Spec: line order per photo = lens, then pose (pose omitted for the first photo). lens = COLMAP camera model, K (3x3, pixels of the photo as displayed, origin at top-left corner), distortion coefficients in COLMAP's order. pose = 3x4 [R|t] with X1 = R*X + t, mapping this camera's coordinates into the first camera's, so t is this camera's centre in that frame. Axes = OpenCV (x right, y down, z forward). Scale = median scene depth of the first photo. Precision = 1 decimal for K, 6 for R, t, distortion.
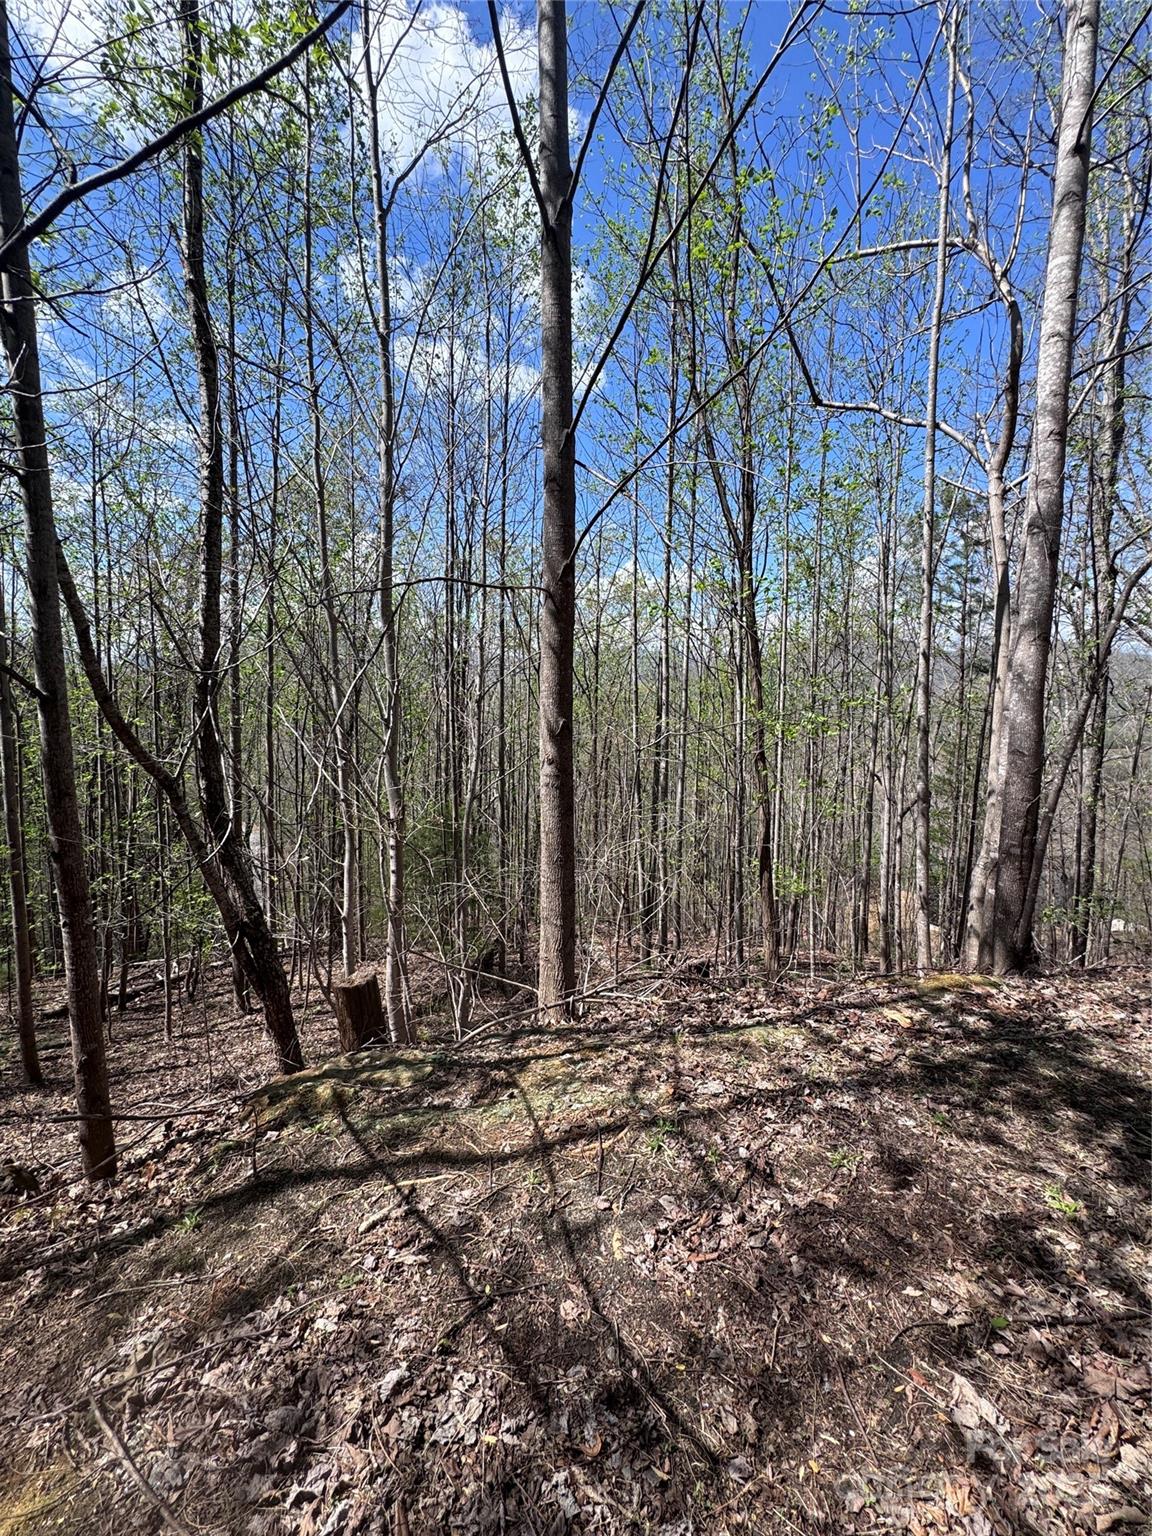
lens RADIAL K [[631.6, 0, 581.3], [0, 631.6, 769.3], [0, 0, 1]] dist [-0.011240, 0.003951]
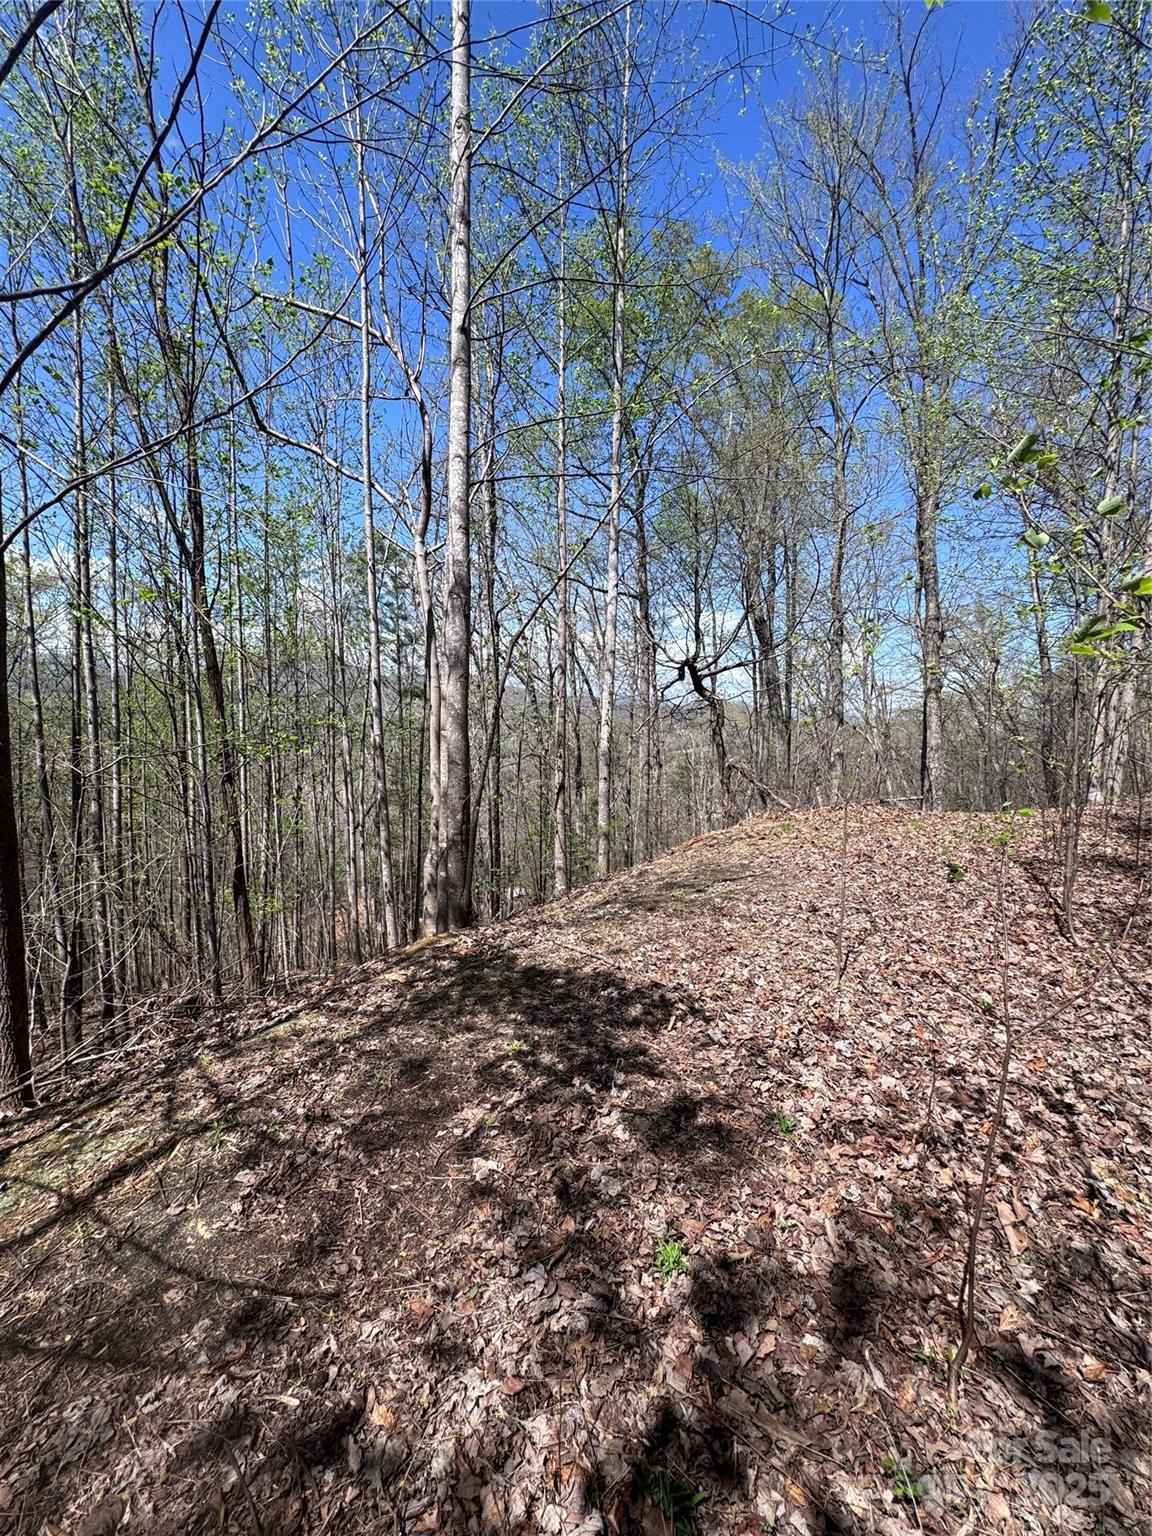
lens RADIAL K [[615.1, 0, 589.0], [0, 615.1, 759.4], [0, 0, 1]] dist [-0.019198, 0.003009]
pose [[0.668521, -0.035294, 0.742855, -0.140930], [0.067851, 0.997602, -0.013663, 0.006149], [-0.740592, 0.059538, 0.669312, -0.134694]]
